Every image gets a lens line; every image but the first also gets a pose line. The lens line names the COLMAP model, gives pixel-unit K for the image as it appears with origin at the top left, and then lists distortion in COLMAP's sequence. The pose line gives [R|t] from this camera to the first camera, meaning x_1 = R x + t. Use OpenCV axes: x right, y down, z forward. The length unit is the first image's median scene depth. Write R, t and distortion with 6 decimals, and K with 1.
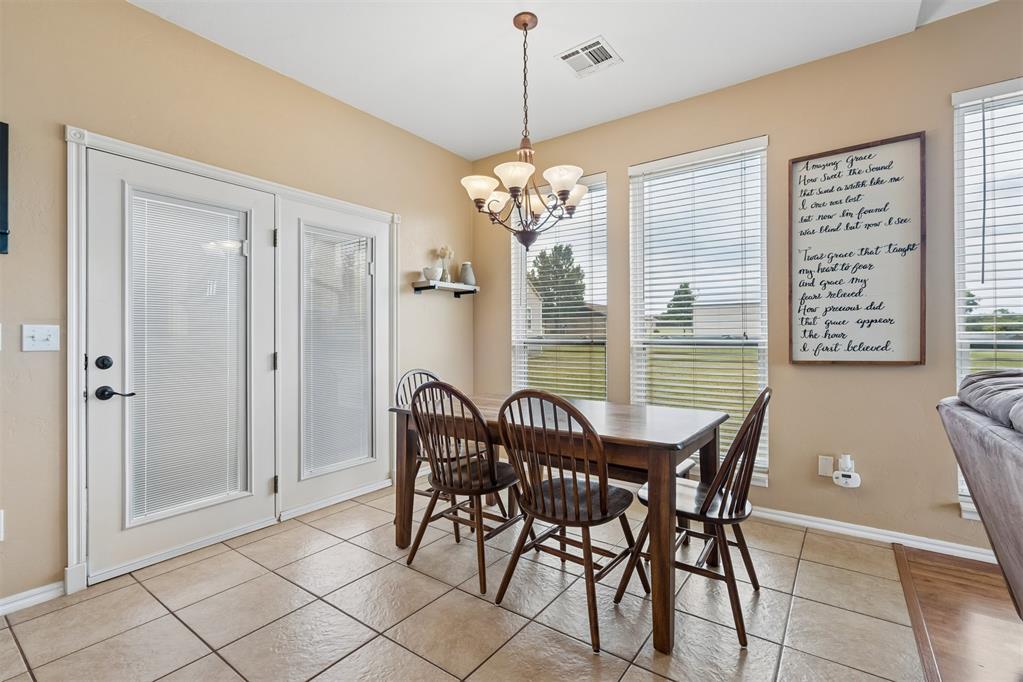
lens RADIAL K [[460.5, 0, 500.7], [0, 460.5, 335.6], [0, 0, 1]] dist [-0.001384, -0.000702]
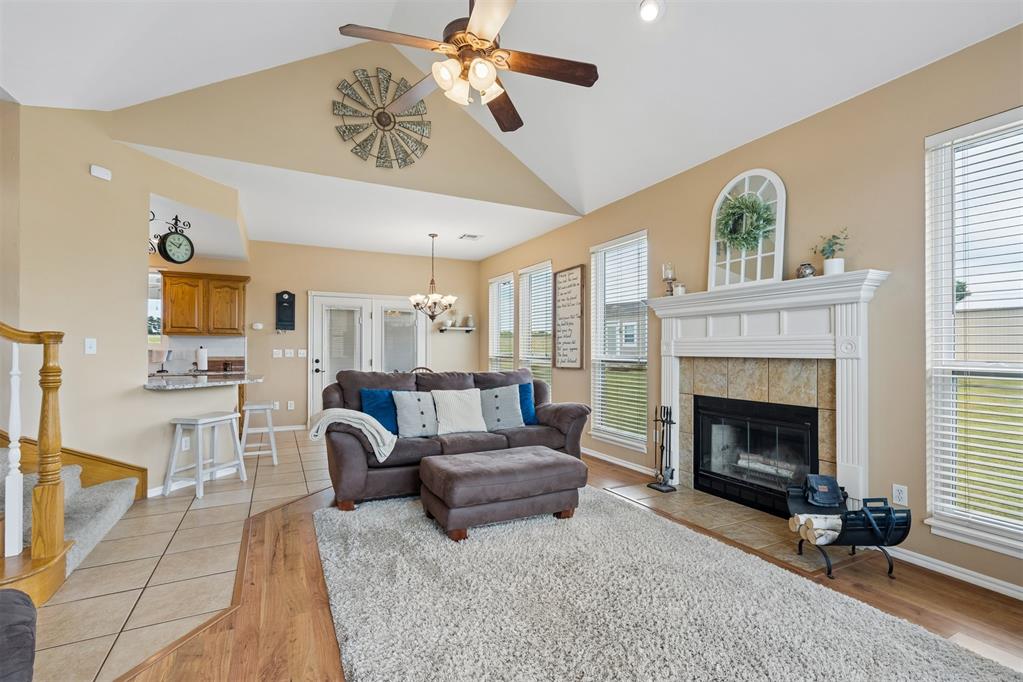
lens RADIAL K [[460.5, 0, 516.1], [0, 460.5, 343.6], [0, 0, 1]] dist [-0.001384, -0.000702]
pose [[0.892909, 0.000708, -0.450237, 1.590065], [-0.005658, 0.999937, -0.009648, -0.035586], [0.450202, 0.011162, 0.892857, -1.089534]]
